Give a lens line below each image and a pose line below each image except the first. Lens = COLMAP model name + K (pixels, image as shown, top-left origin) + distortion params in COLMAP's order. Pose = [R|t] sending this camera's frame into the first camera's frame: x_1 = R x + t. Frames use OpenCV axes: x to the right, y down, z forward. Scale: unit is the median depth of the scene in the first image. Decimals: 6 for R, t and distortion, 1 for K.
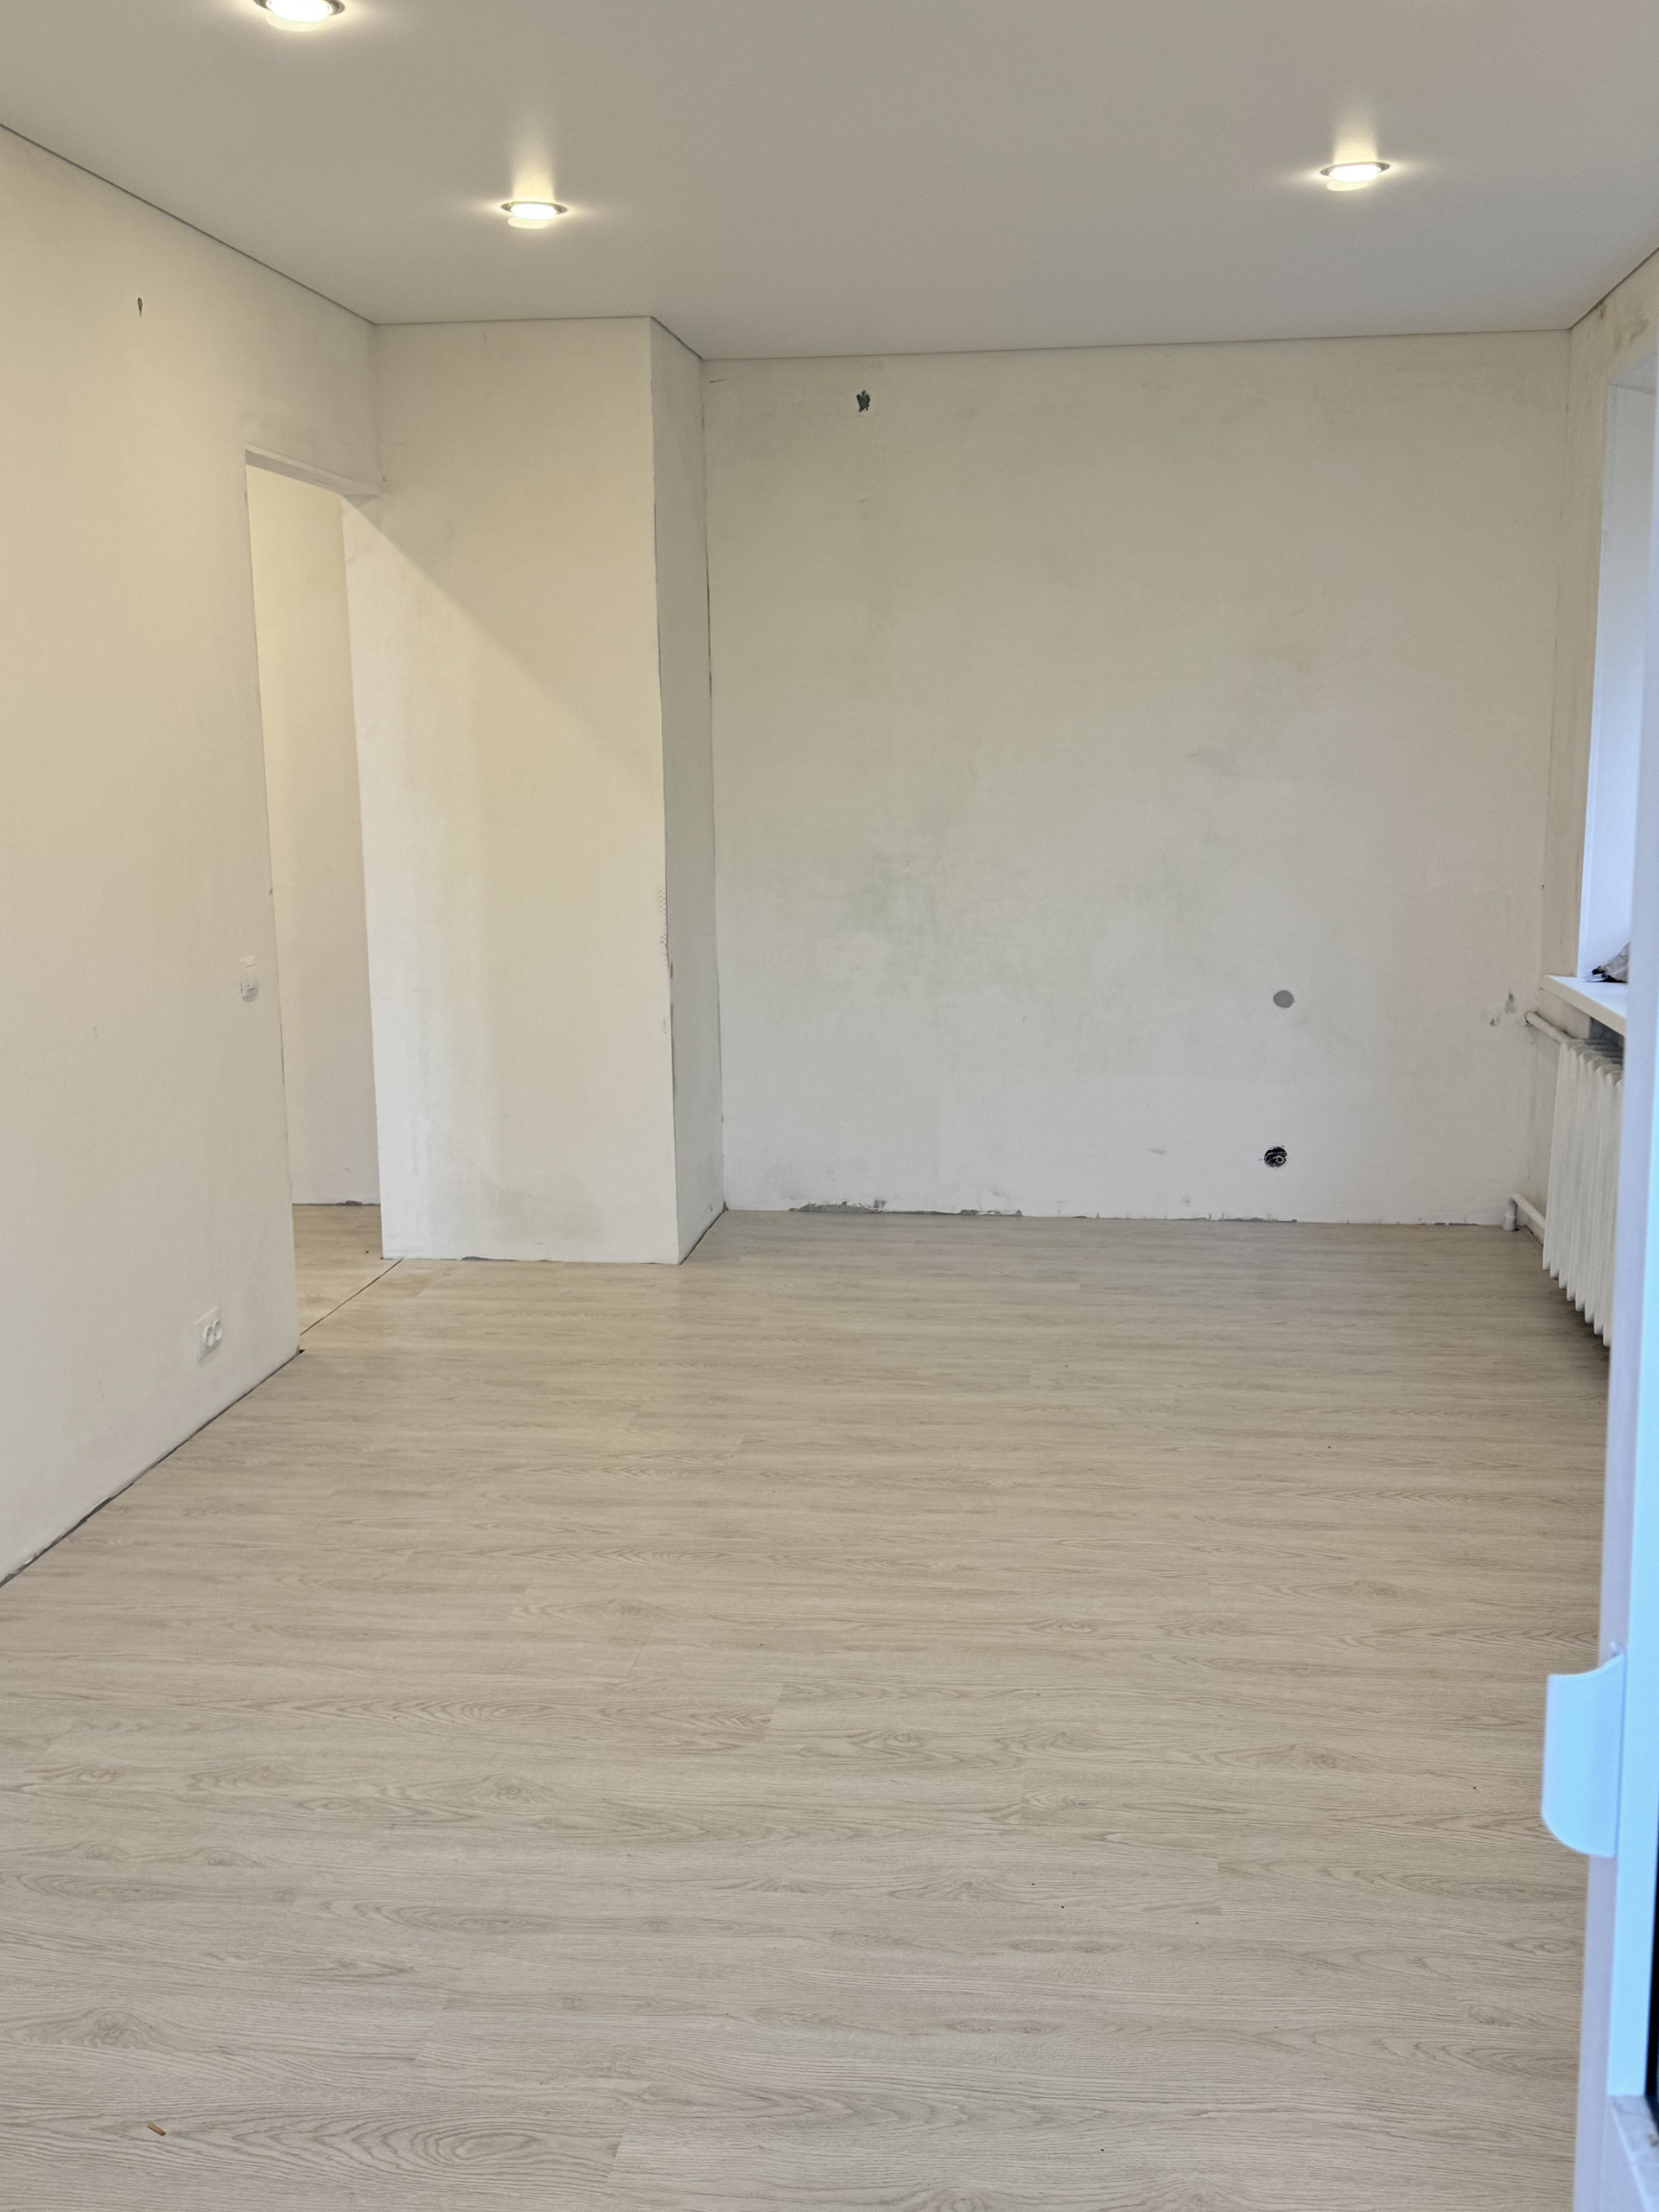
lens RADIAL K [[2183.2, 0, 849.9], [0, 2183.2, 1089.3], [0, 0, 1]] dist [0.061845, 0.000000]
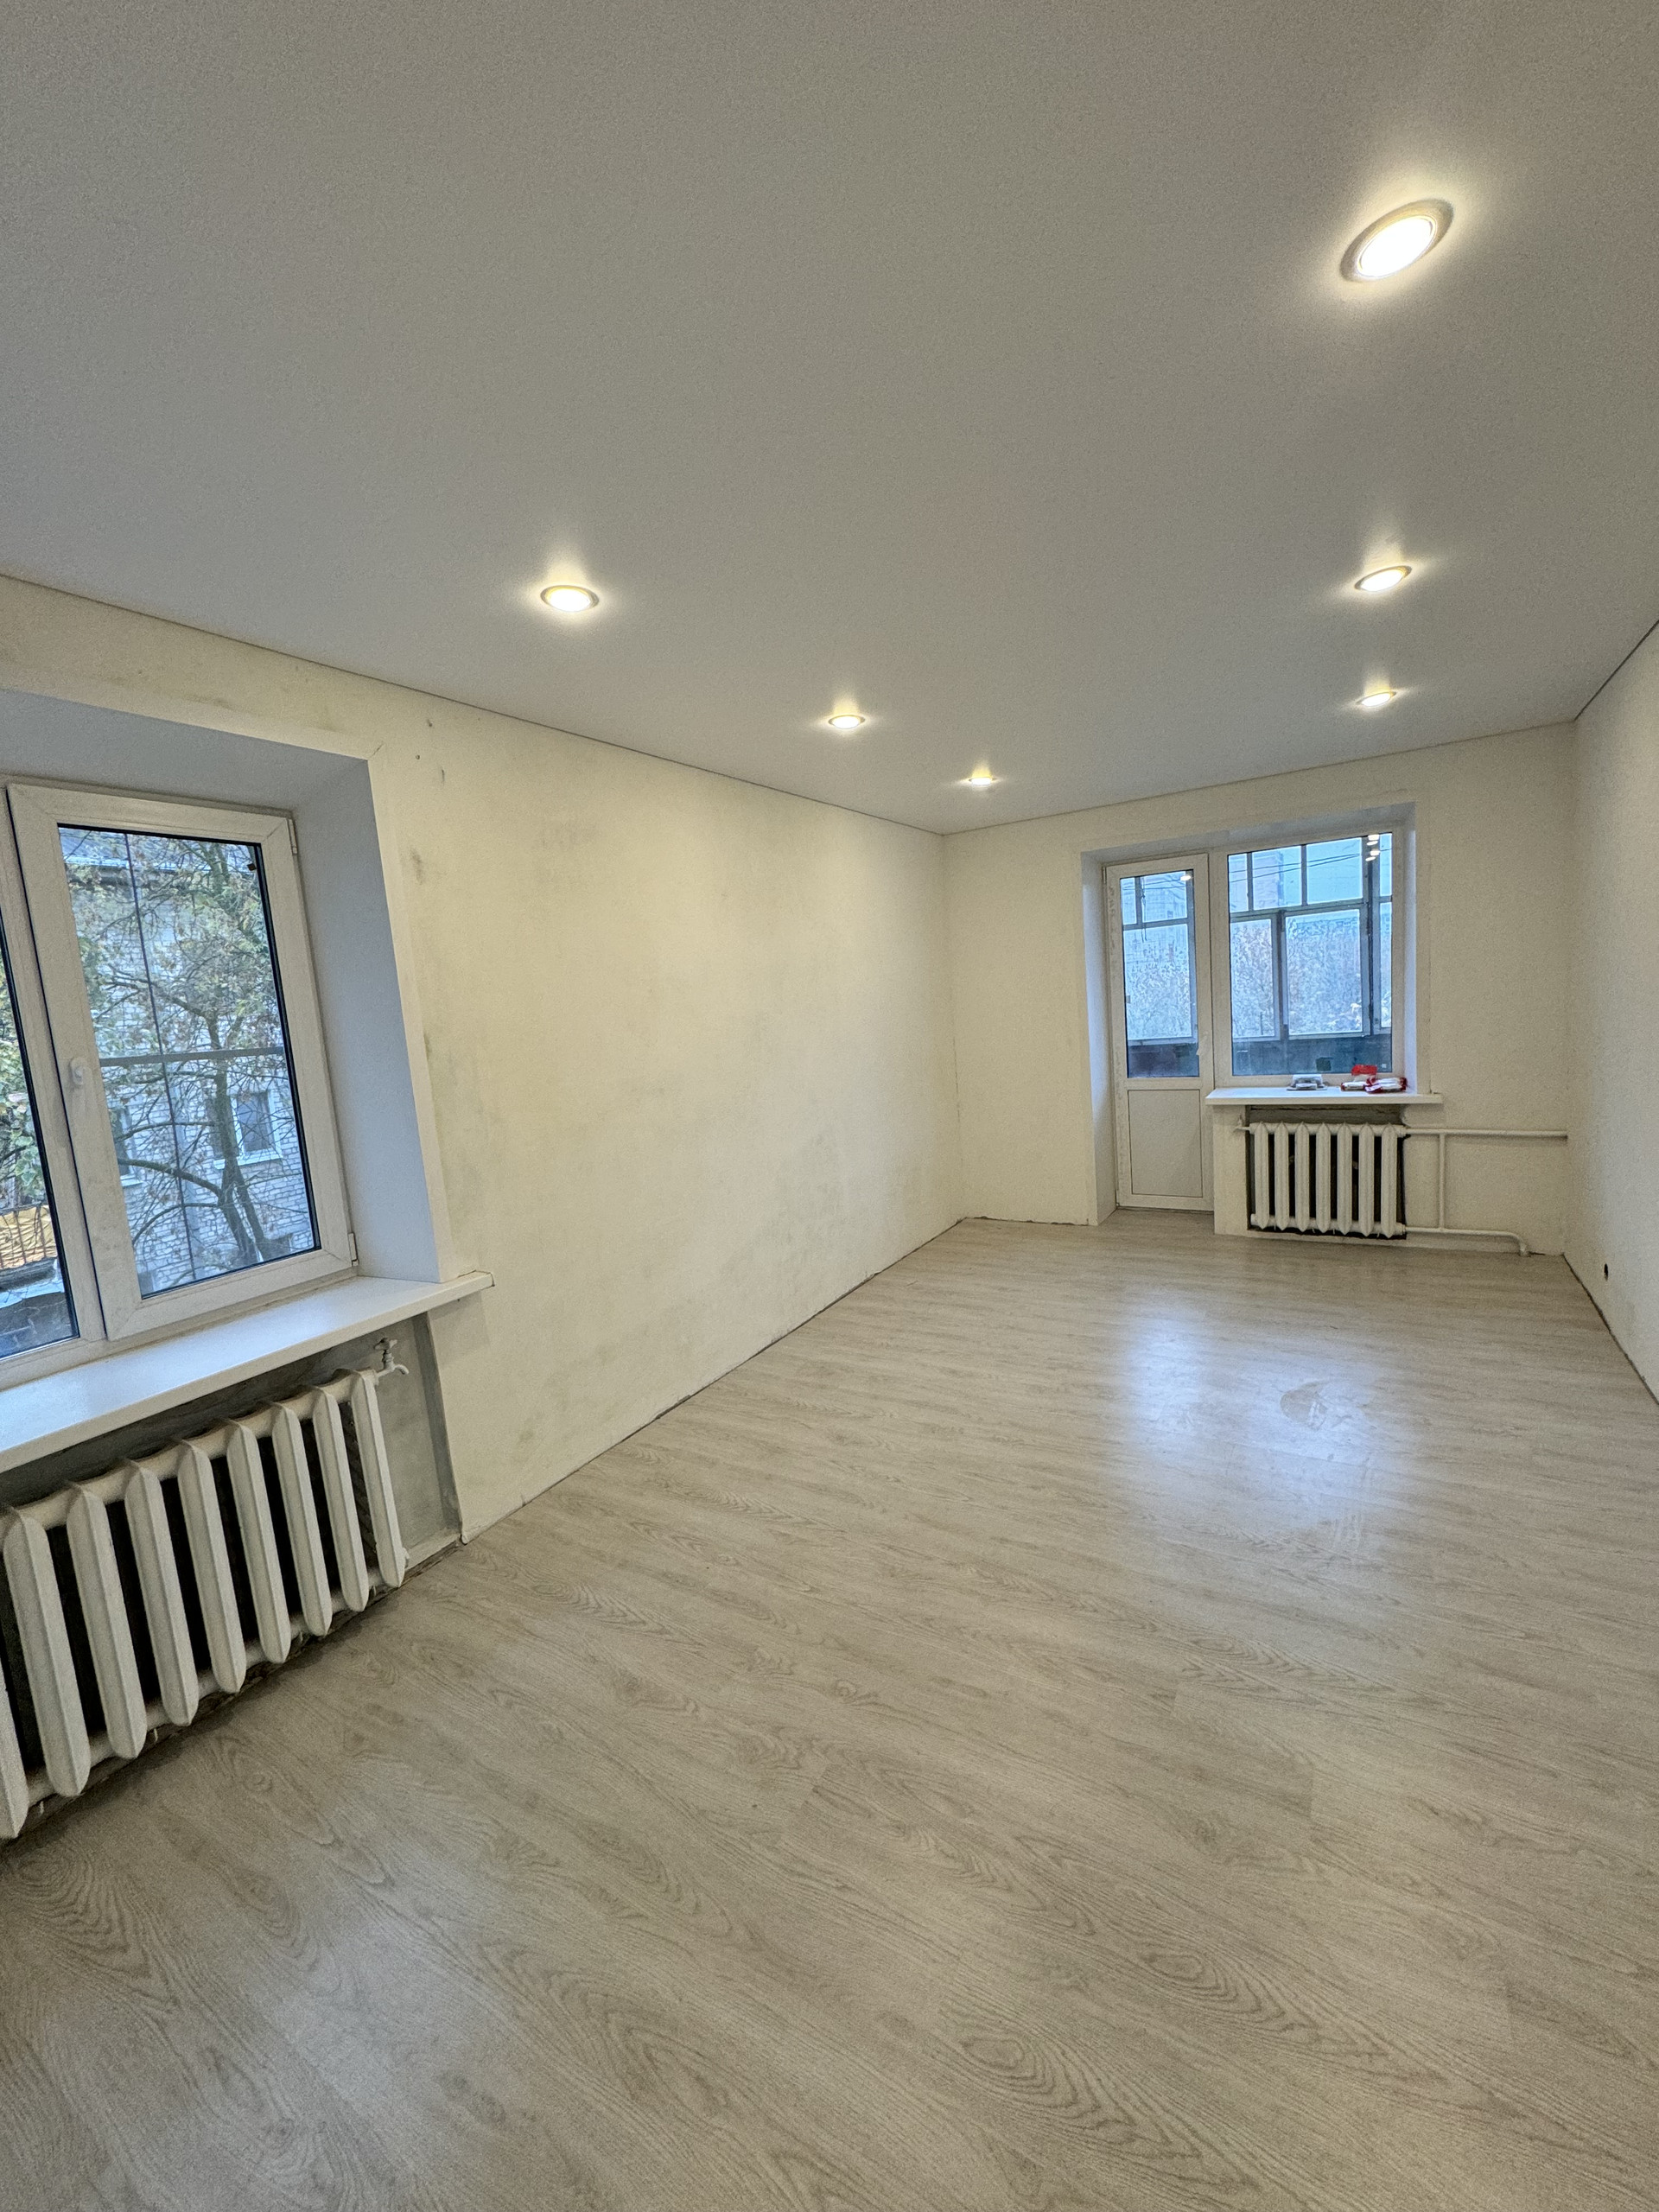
lens RADIAL K [[878.8, 0, 836.4], [0, 878.8, 1099.0], [0, 0, 1]] dist [-0.005883, 0.001002]
pose [[-0.911374, 0.040050, 0.409625, -0.092804], [0.155256, 0.955181, 0.252040, -0.255468], [-0.381172, 0.293299, -0.876746, 1.472482]]
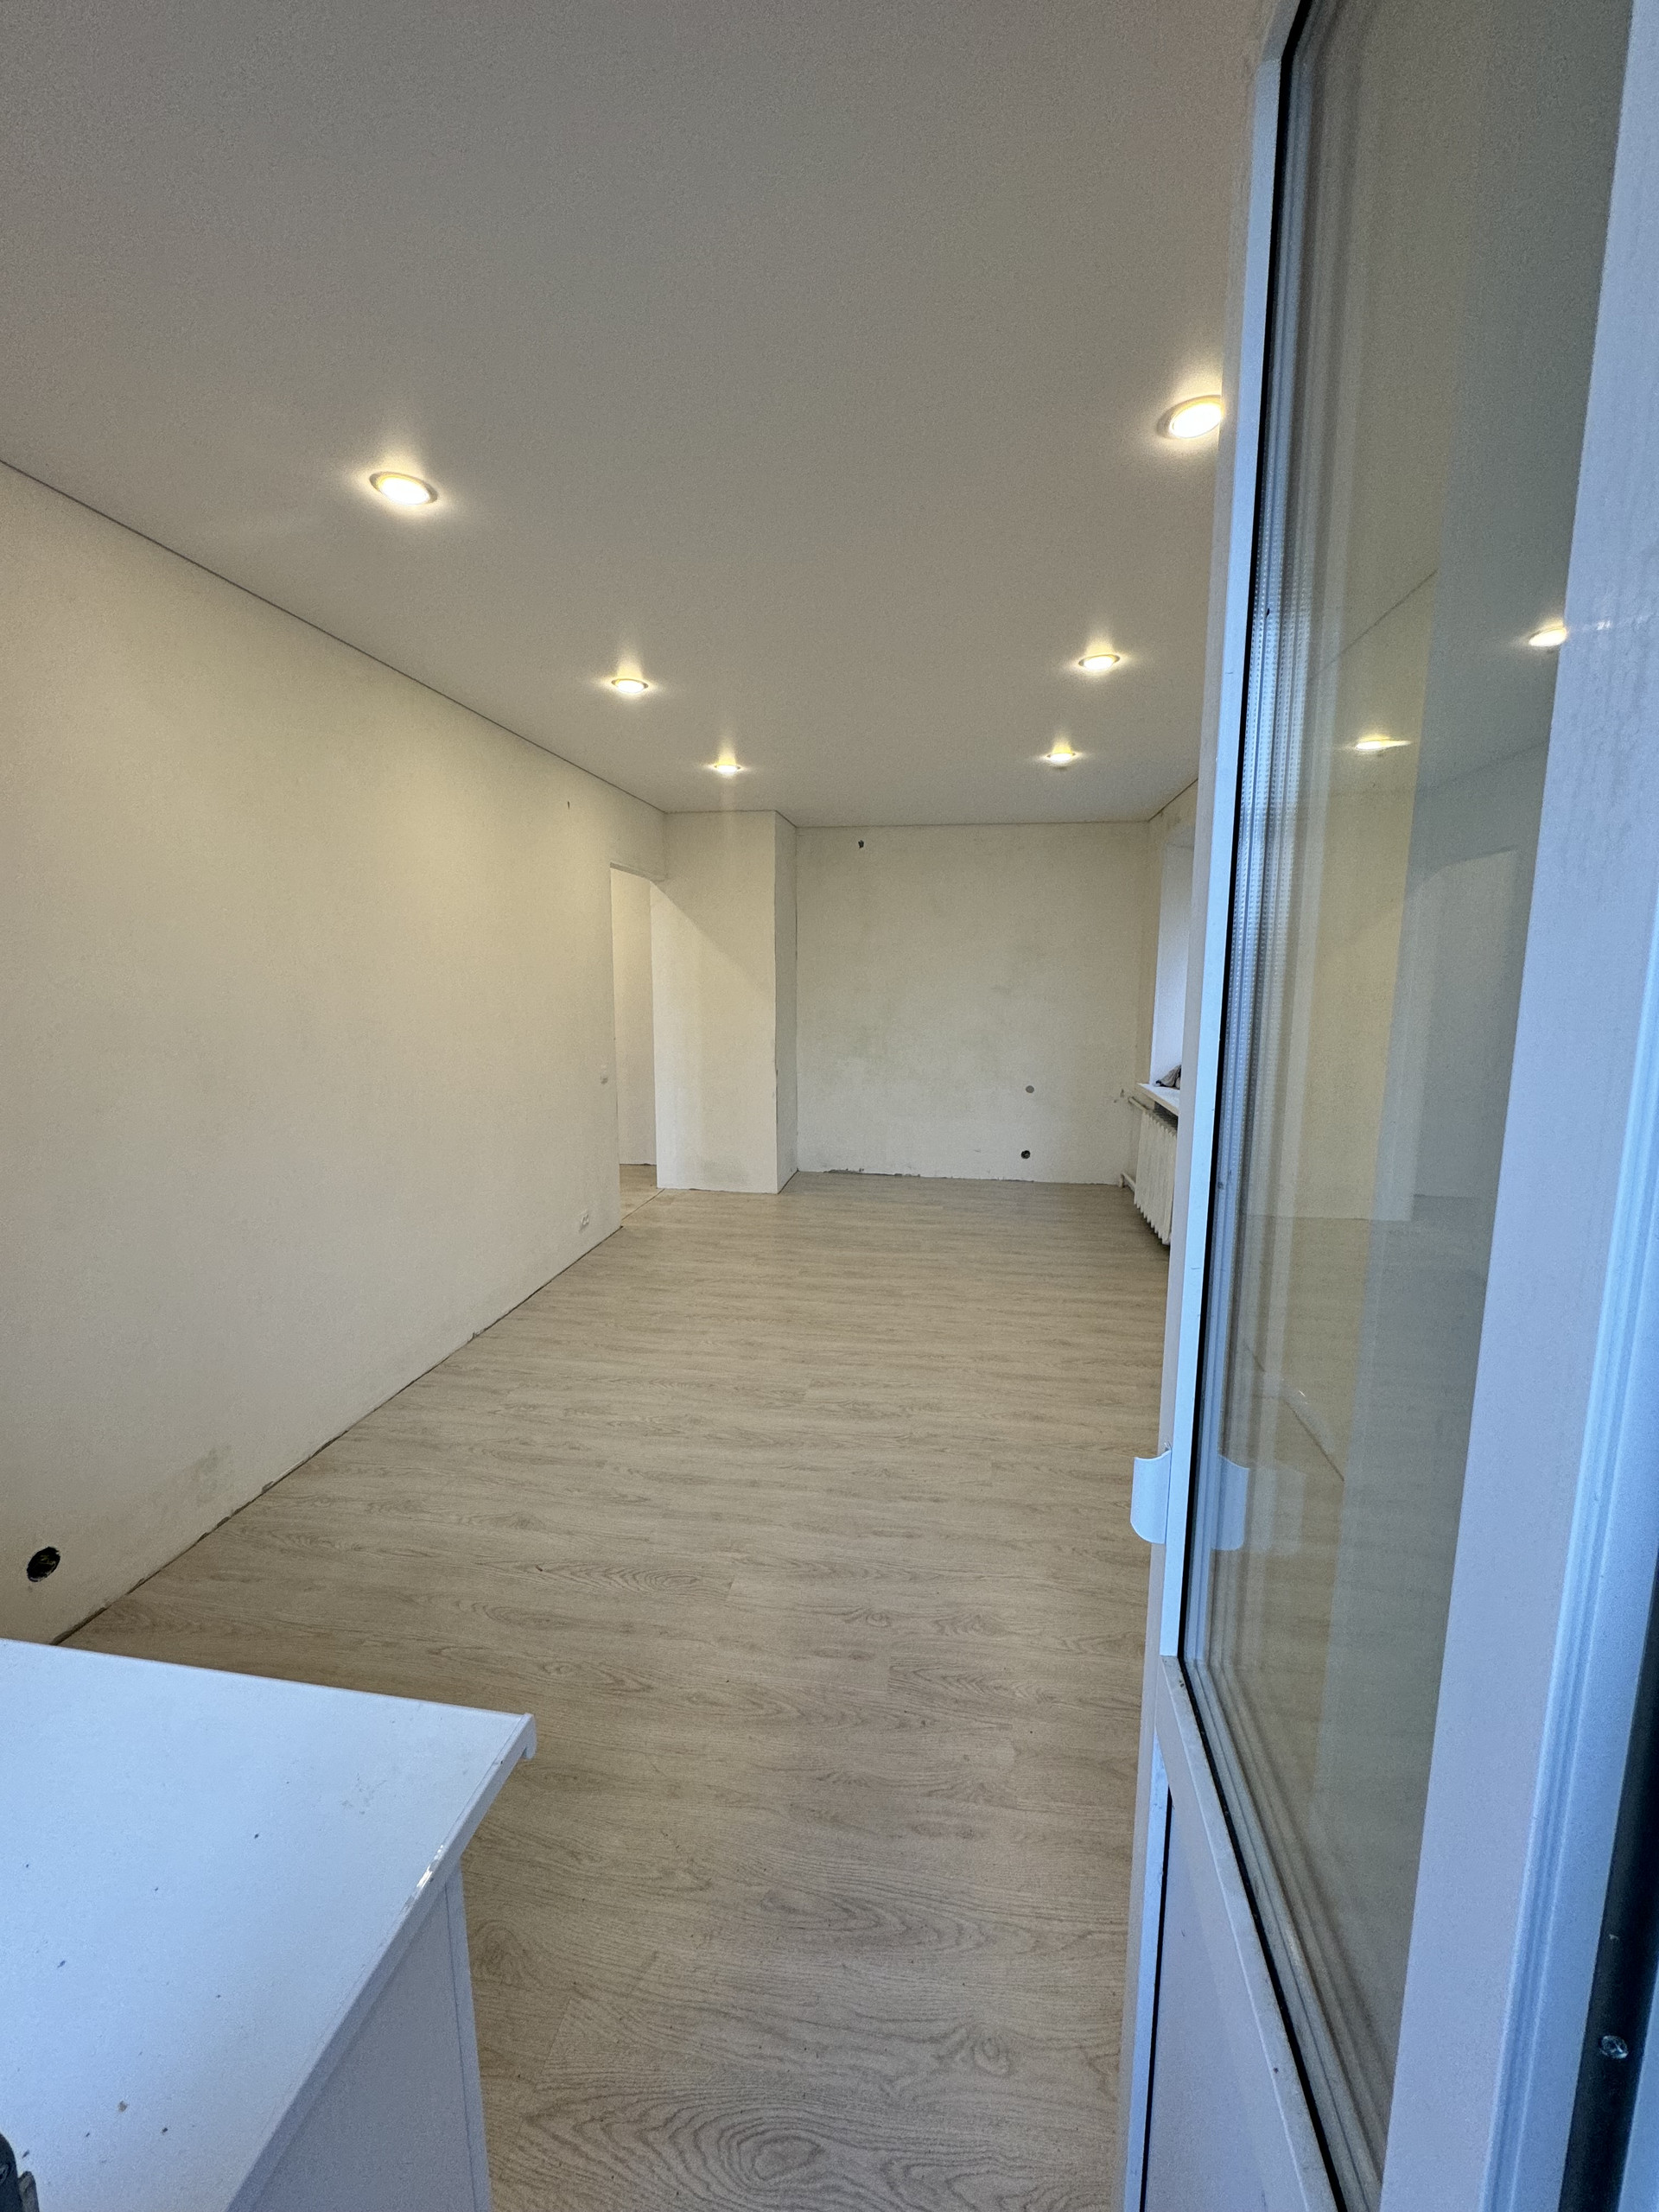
lens RADIAL K [[878.8, 0, 829.6], [0, 878.8, 1095.0], [0, 0, 1]] dist [-0.005883, 0.001002]
pose [[0.999356, 0.020238, -0.029621, 0.009175], [-0.020926, 0.999514, -0.023120, -0.012806], [0.029139, 0.023725, 0.999294, 0.031539]]
